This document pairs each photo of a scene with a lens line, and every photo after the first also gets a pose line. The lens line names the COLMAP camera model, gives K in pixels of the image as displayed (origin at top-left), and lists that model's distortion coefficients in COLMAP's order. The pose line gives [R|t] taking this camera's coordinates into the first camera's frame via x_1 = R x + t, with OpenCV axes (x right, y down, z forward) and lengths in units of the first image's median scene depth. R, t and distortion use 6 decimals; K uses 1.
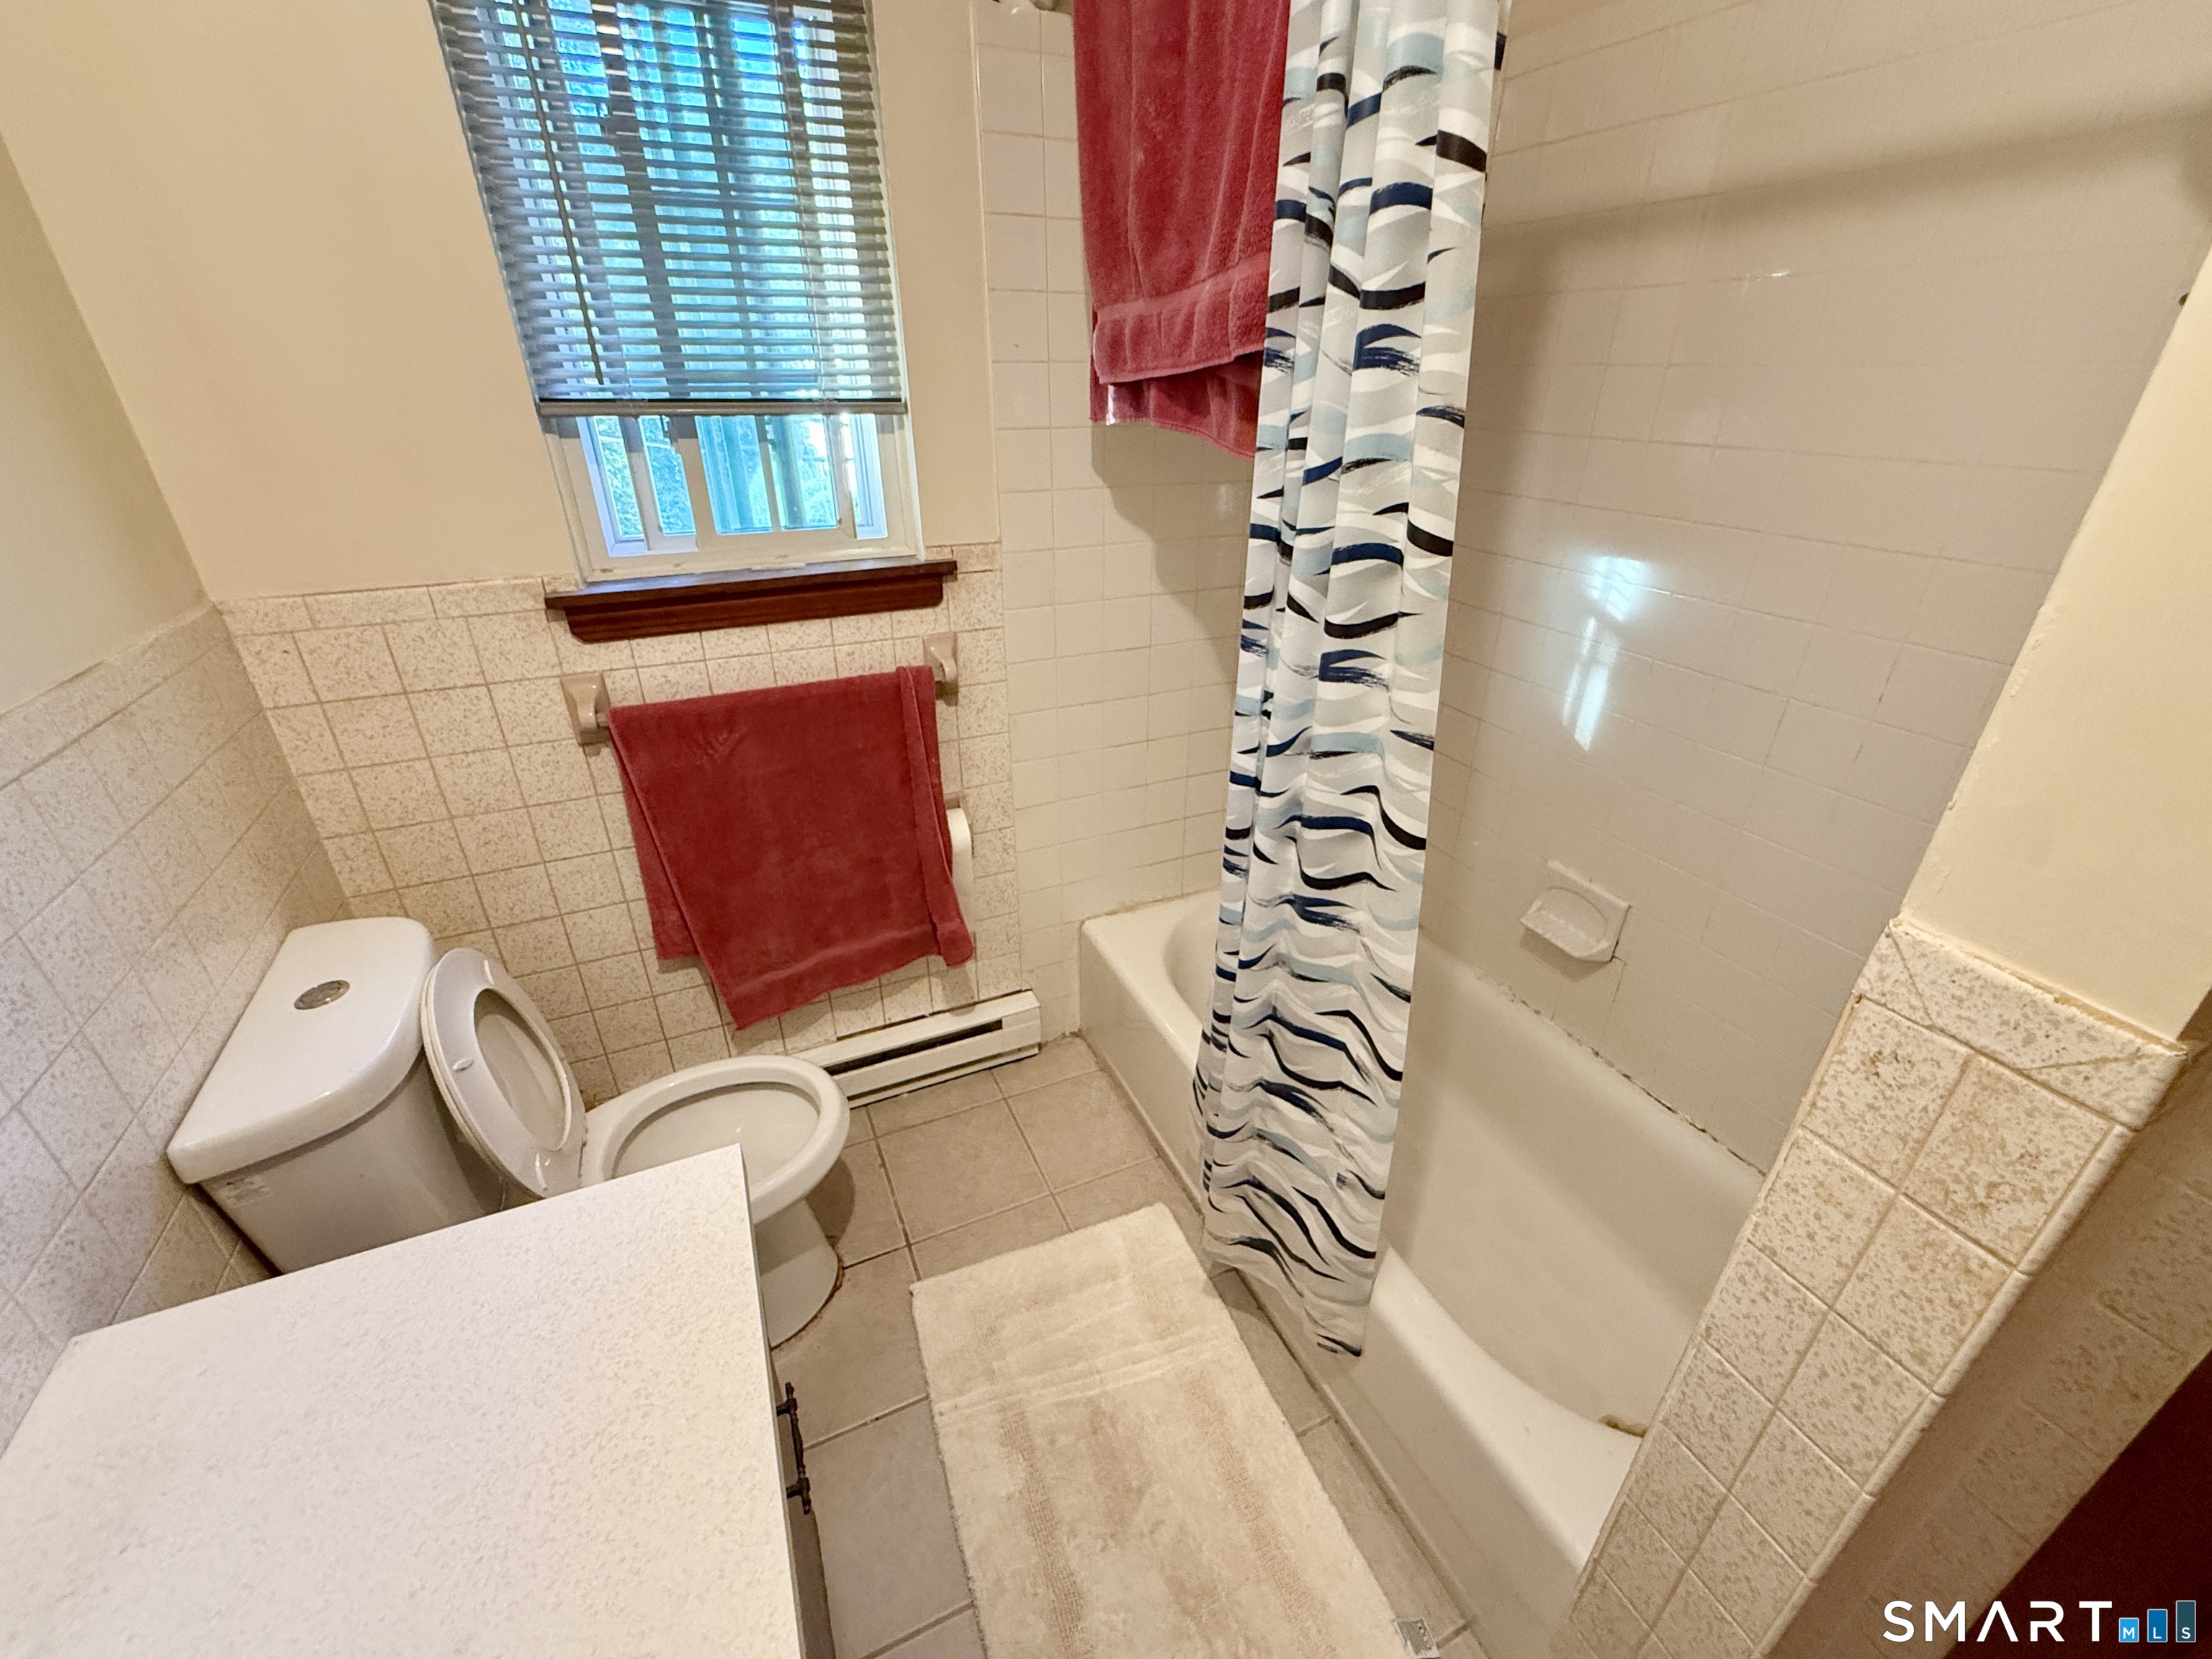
lens RADIAL K [[888.8, 0, 1096.5], [0, 888.8, 824.0], [0, 0, 1]] dist [-0.001225, 0.000114]
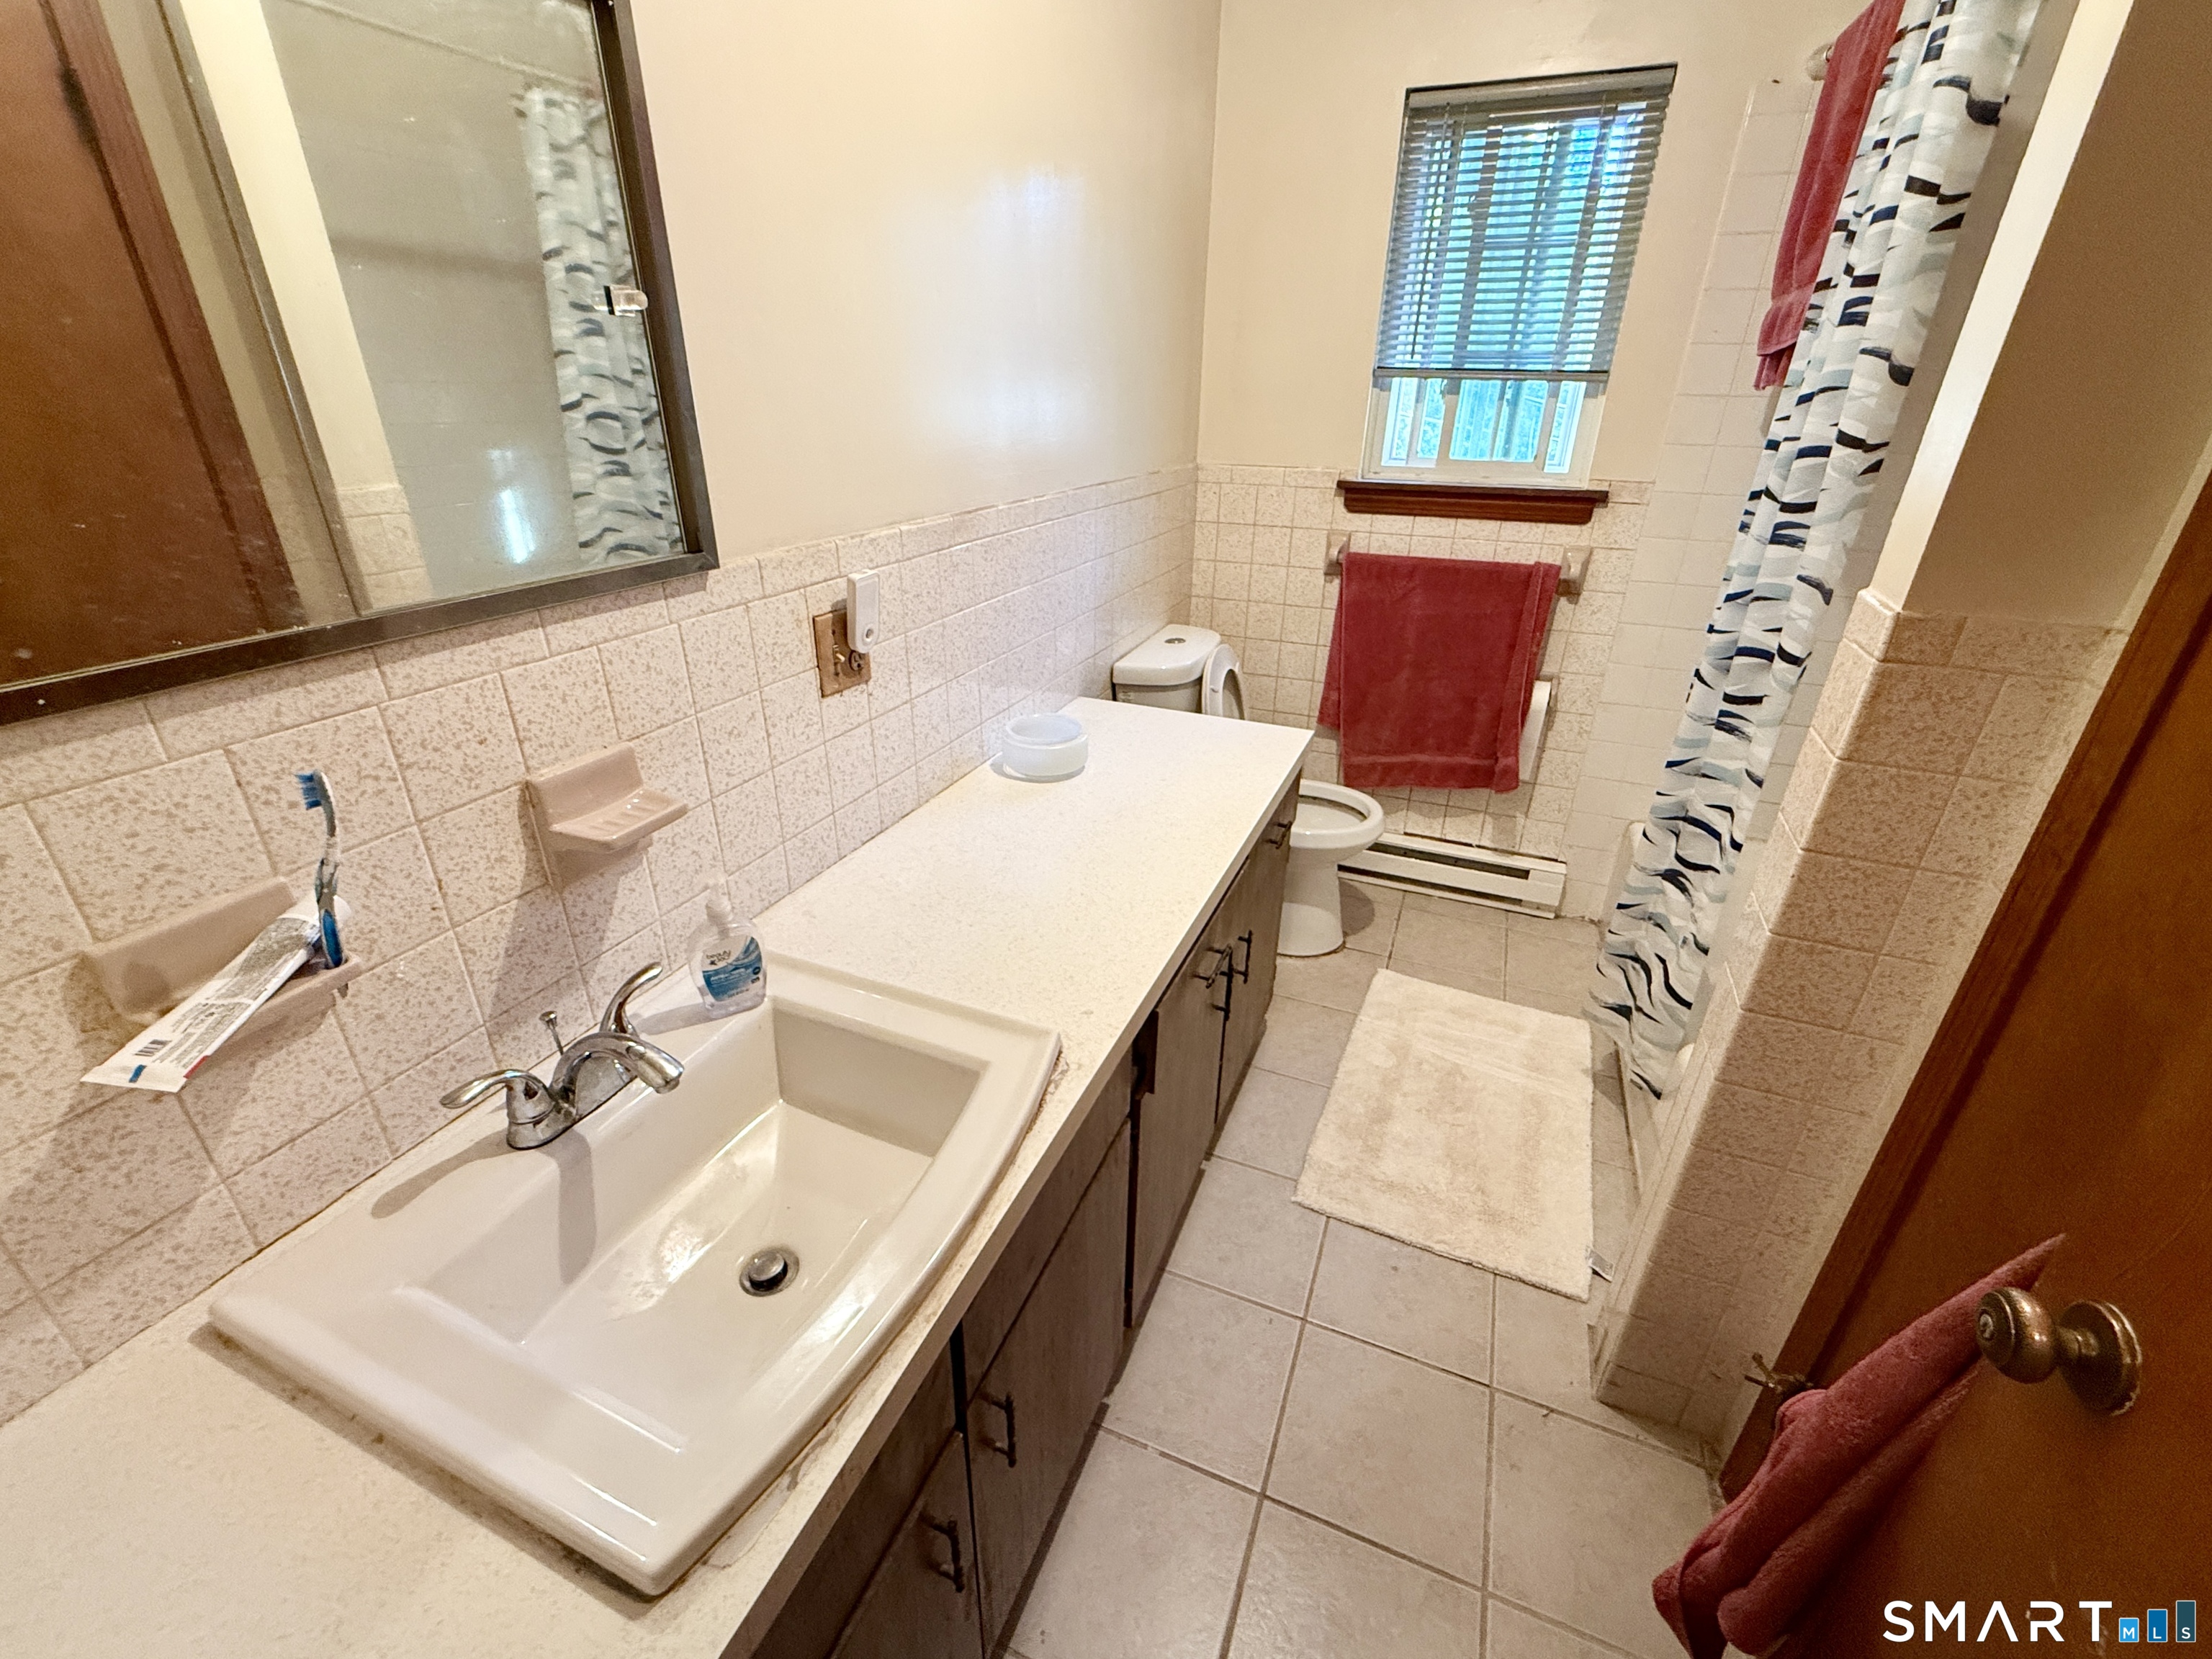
lens RADIAL K [[921.6, 0, 1108.6], [0, 921.6, 825.6], [0, 0, 1]] dist [-0.002992, 0.000065]
pose [[0.686596, 0.322147, -0.651772, 0.430081], [-0.343234, 0.933909, 0.100024, 0.326033], [0.640918, 0.155035, 0.751790, -0.498346]]
